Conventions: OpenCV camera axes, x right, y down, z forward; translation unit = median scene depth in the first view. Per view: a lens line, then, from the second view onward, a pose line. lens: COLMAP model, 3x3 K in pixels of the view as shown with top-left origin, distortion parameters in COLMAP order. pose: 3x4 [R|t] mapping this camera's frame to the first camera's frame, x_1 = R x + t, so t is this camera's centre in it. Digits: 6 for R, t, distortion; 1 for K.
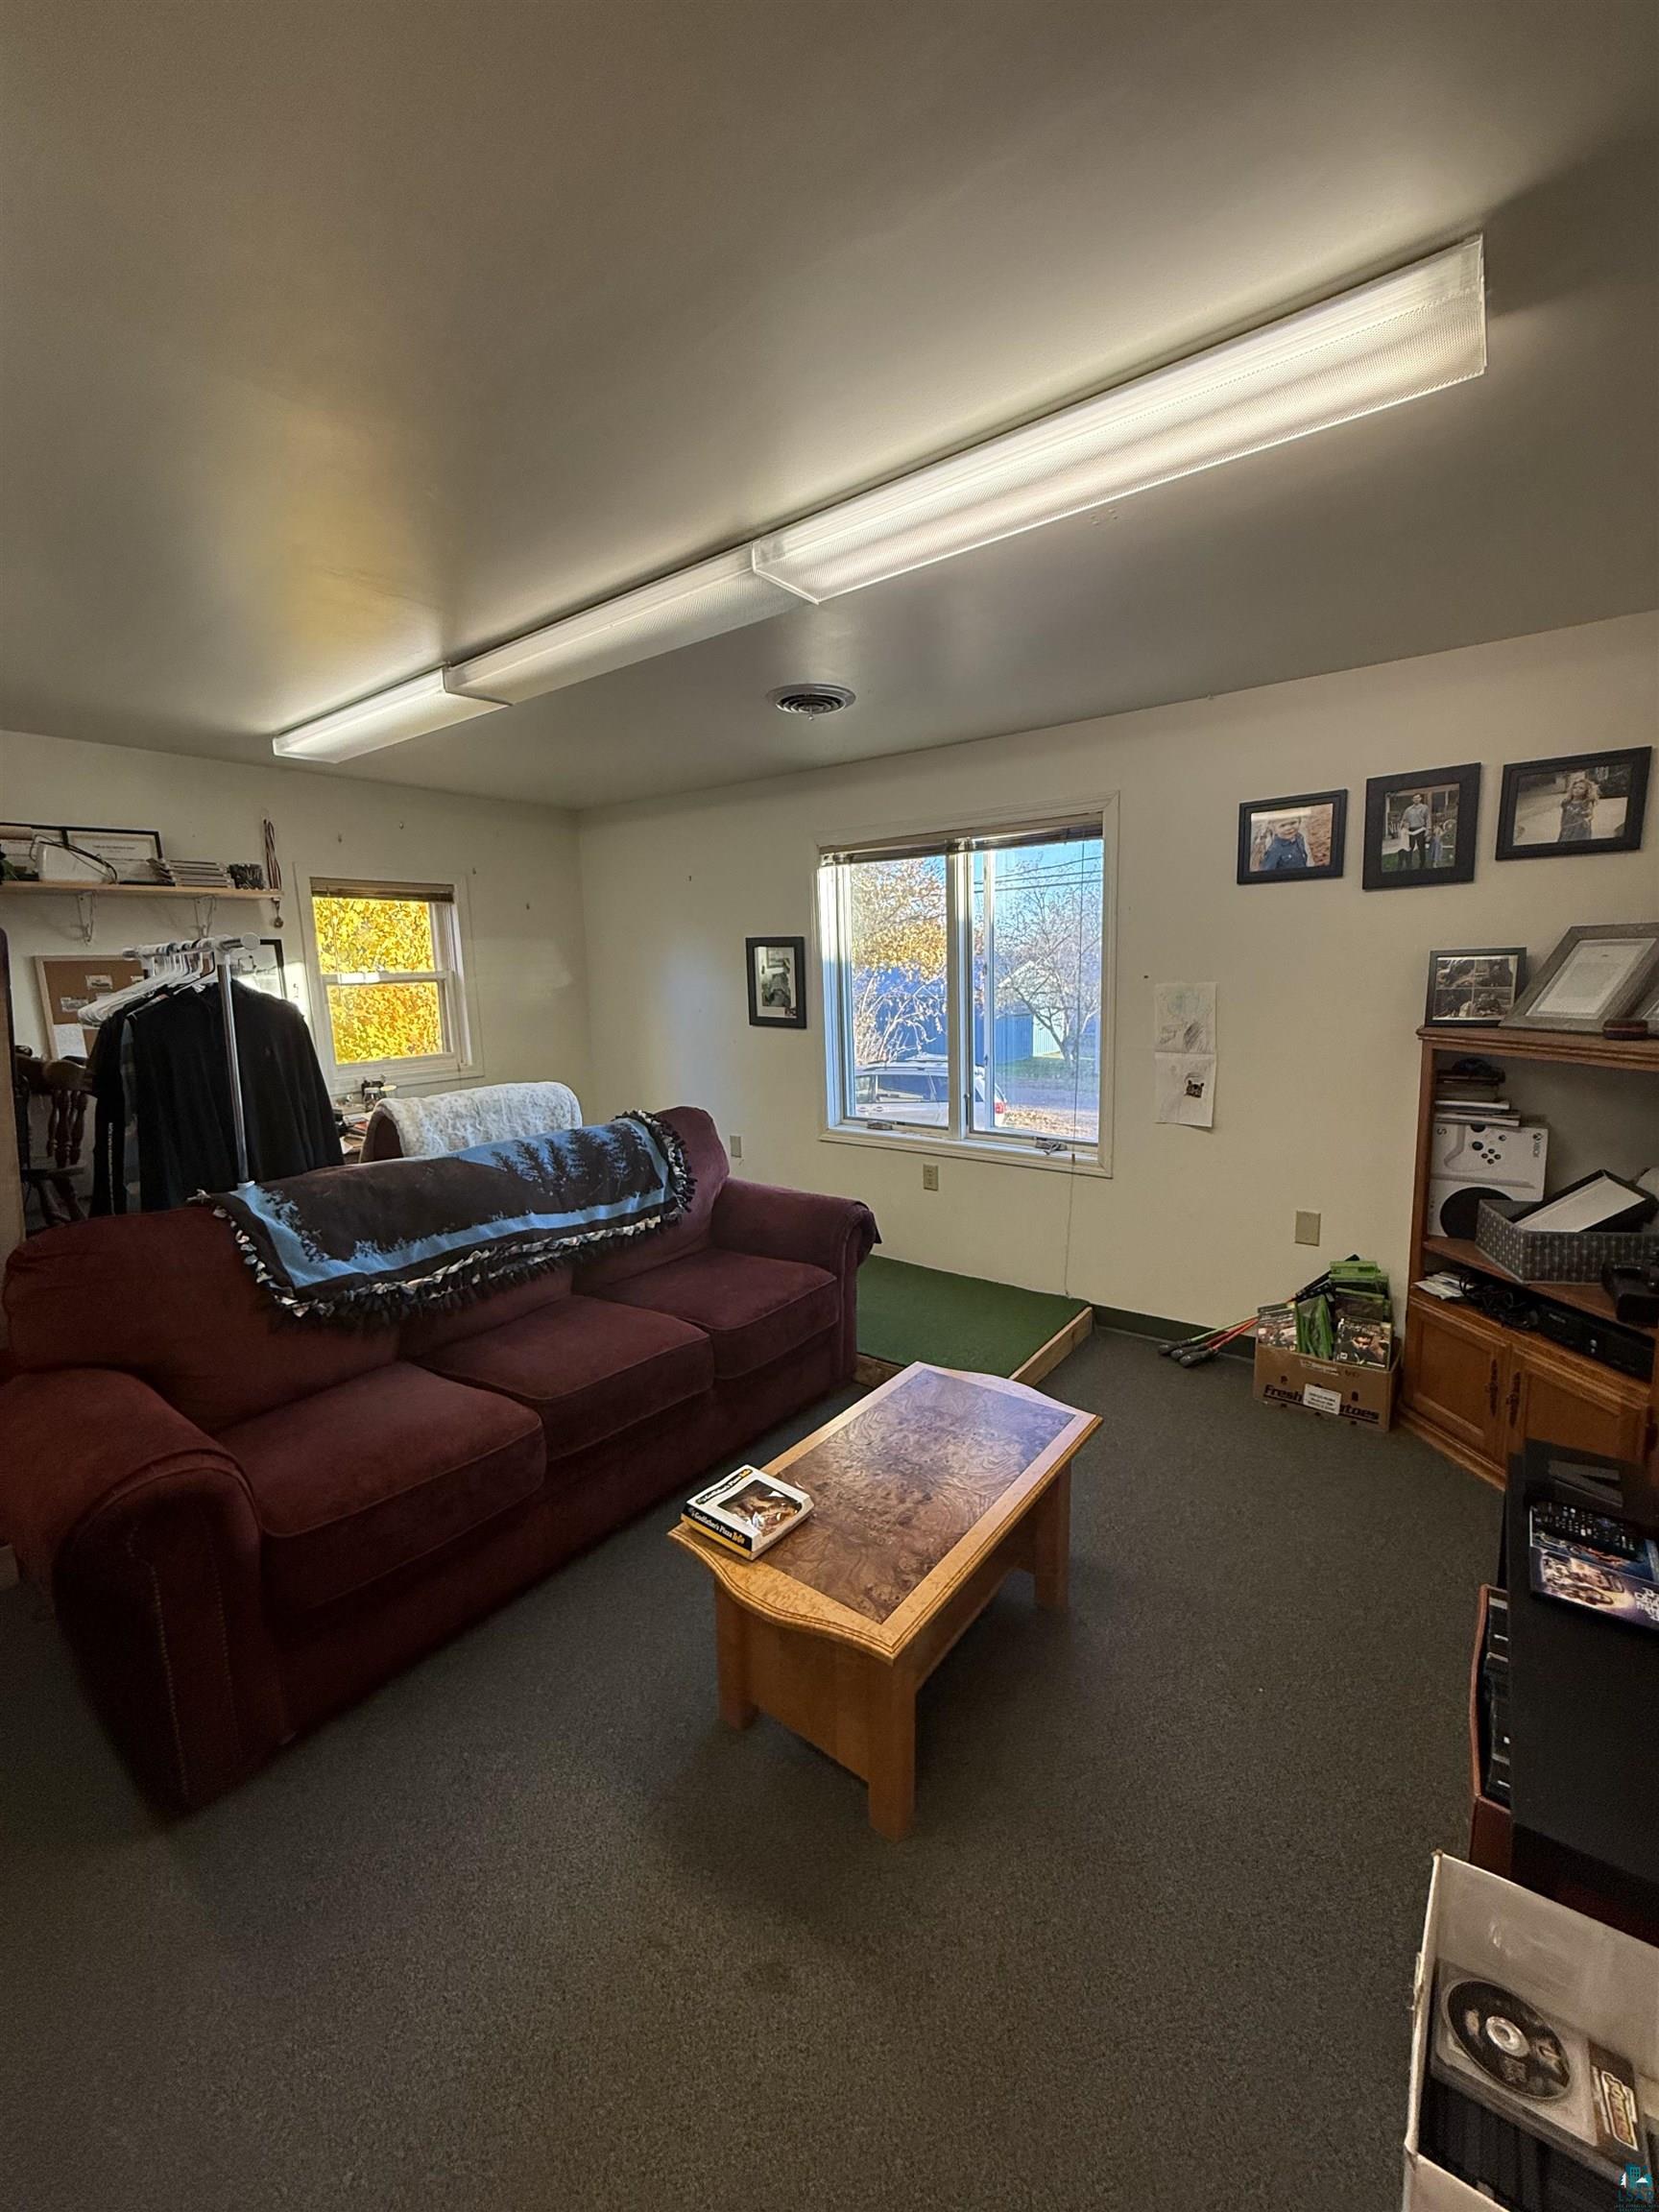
lens RADIAL K [[885.1, 0, 833.3], [0, 885.1, 1099.8], [0, 0, 1]] dist [0.000006, -0.000101]
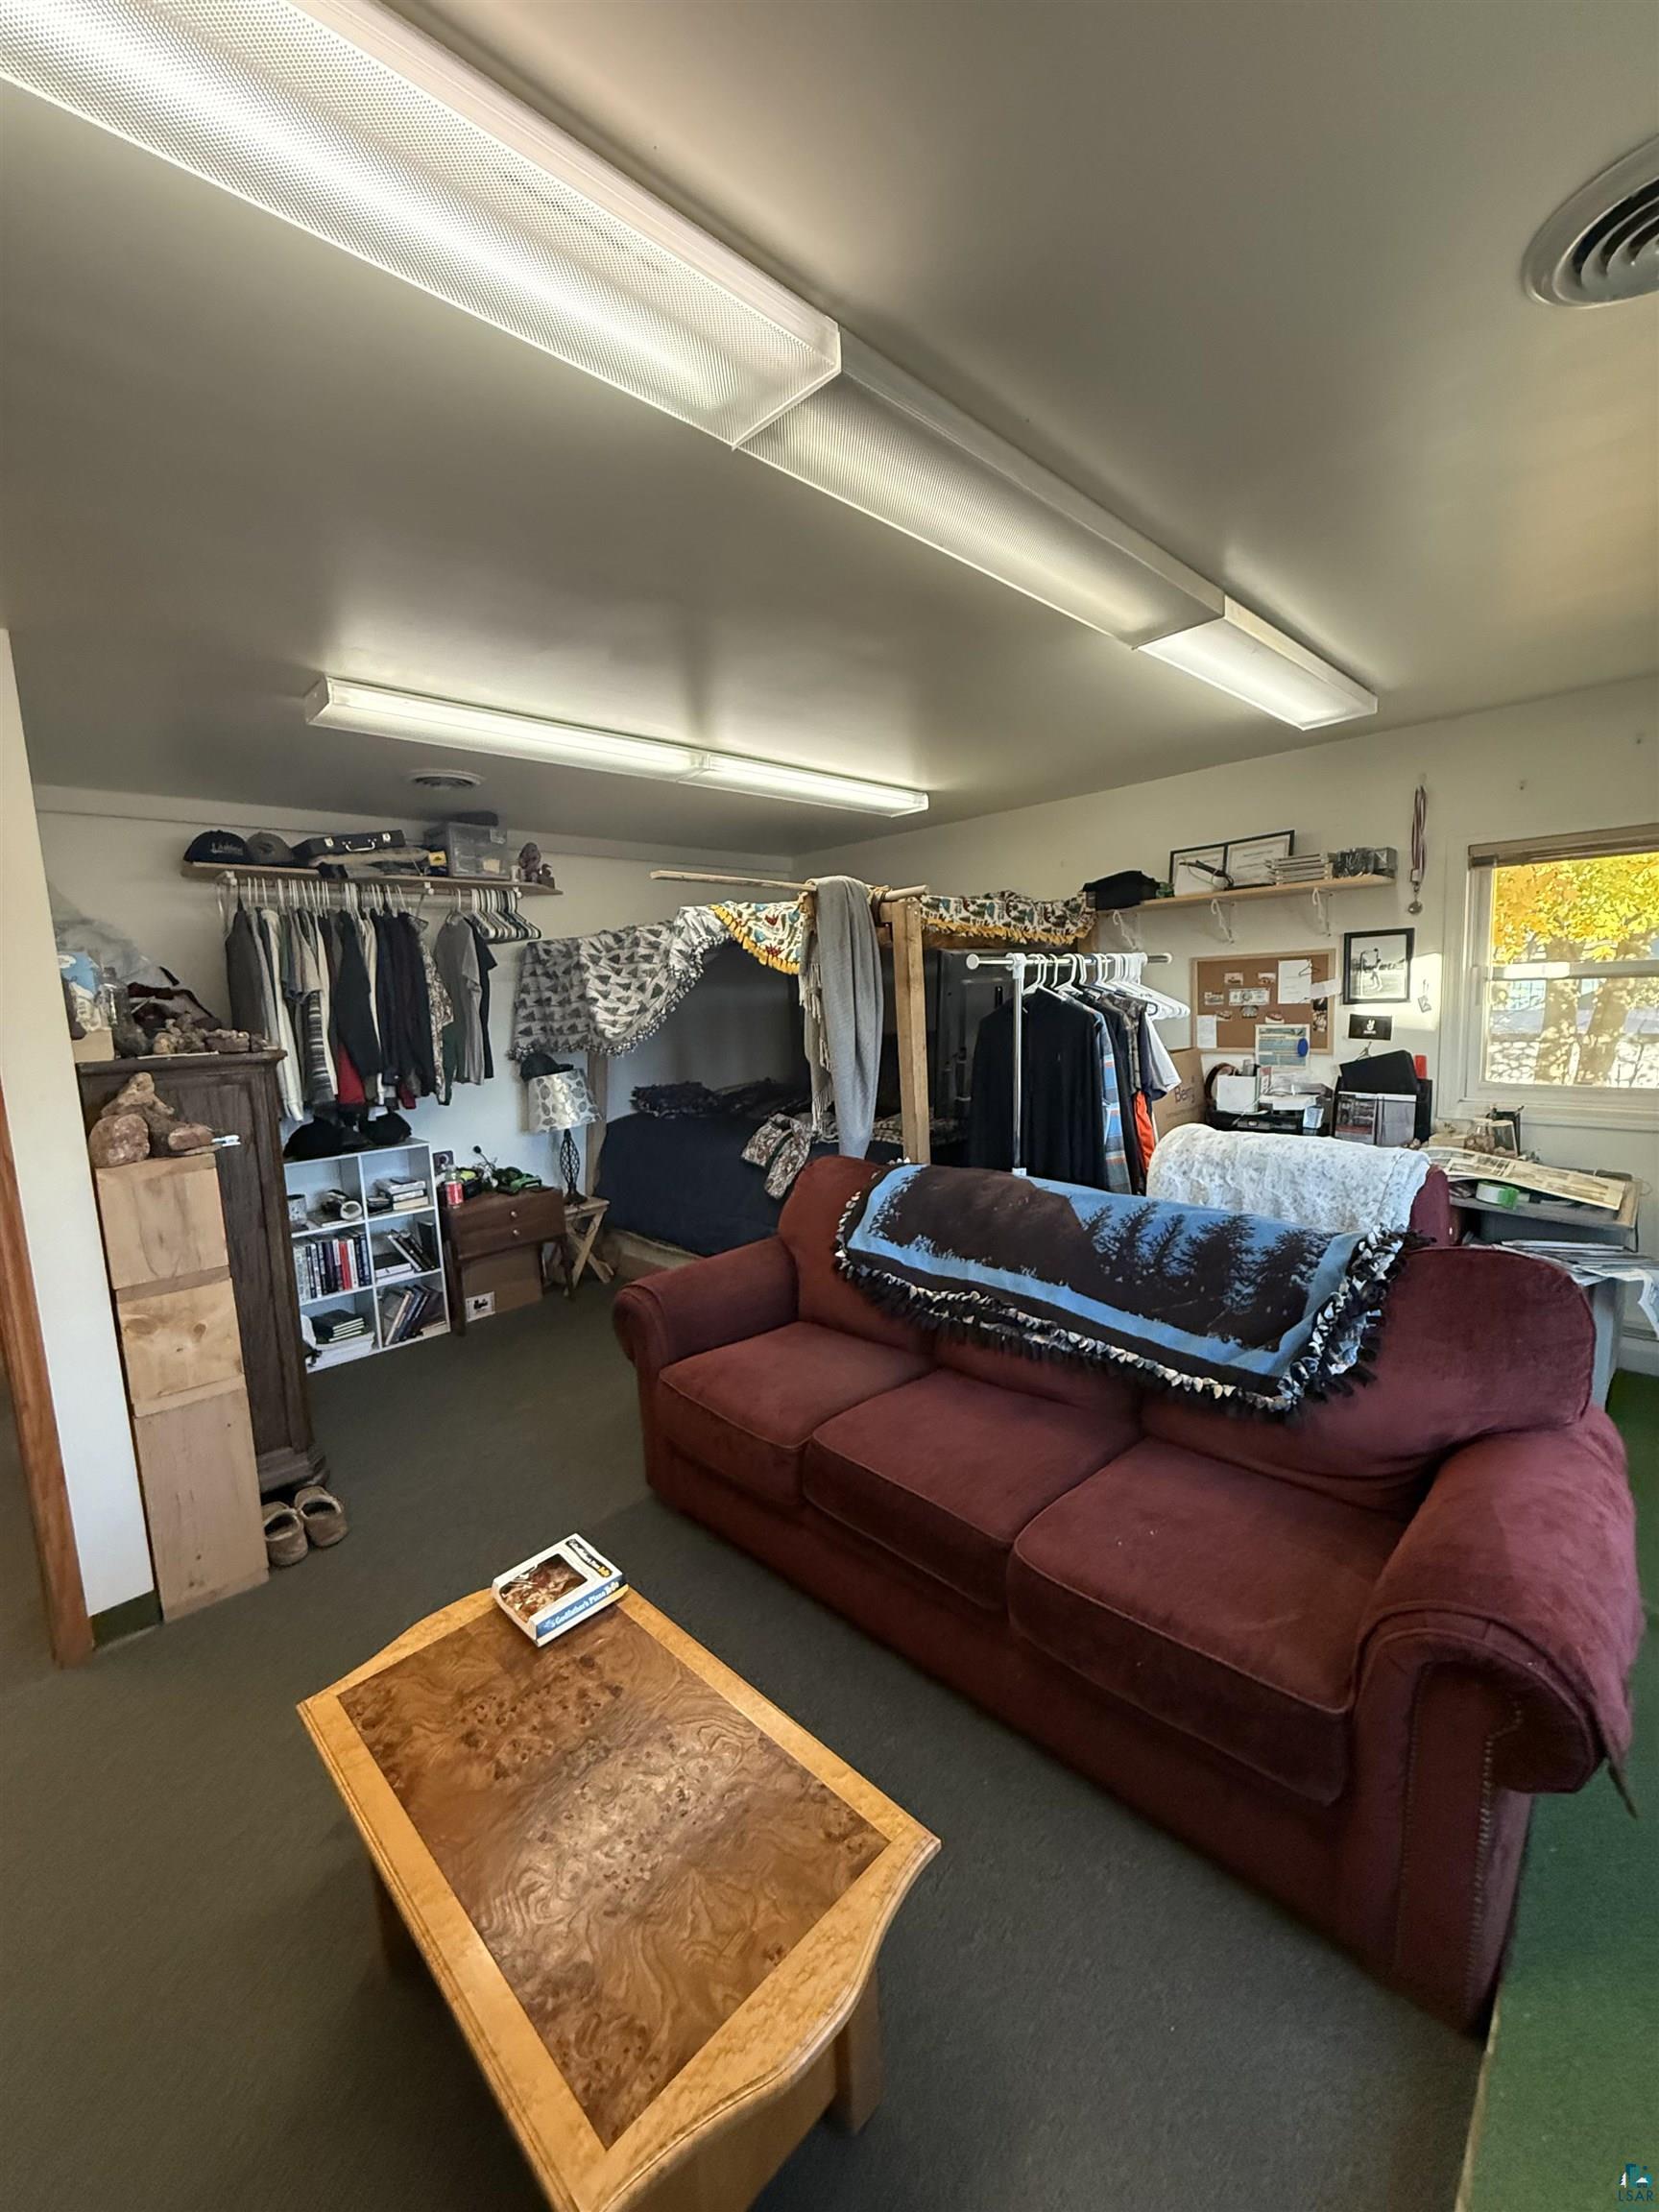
lens RADIAL K [[885.1, 0, 832.5], [0, 885.1, 1104.8], [0, 0, 1]] dist [0.000006, -0.000101]
pose [[-0.130583, 0.157852, -0.978791, 0.415937], [-0.105928, 0.979372, 0.172078, -0.139081], [0.985762, 0.126151, -0.111168, 0.772849]]
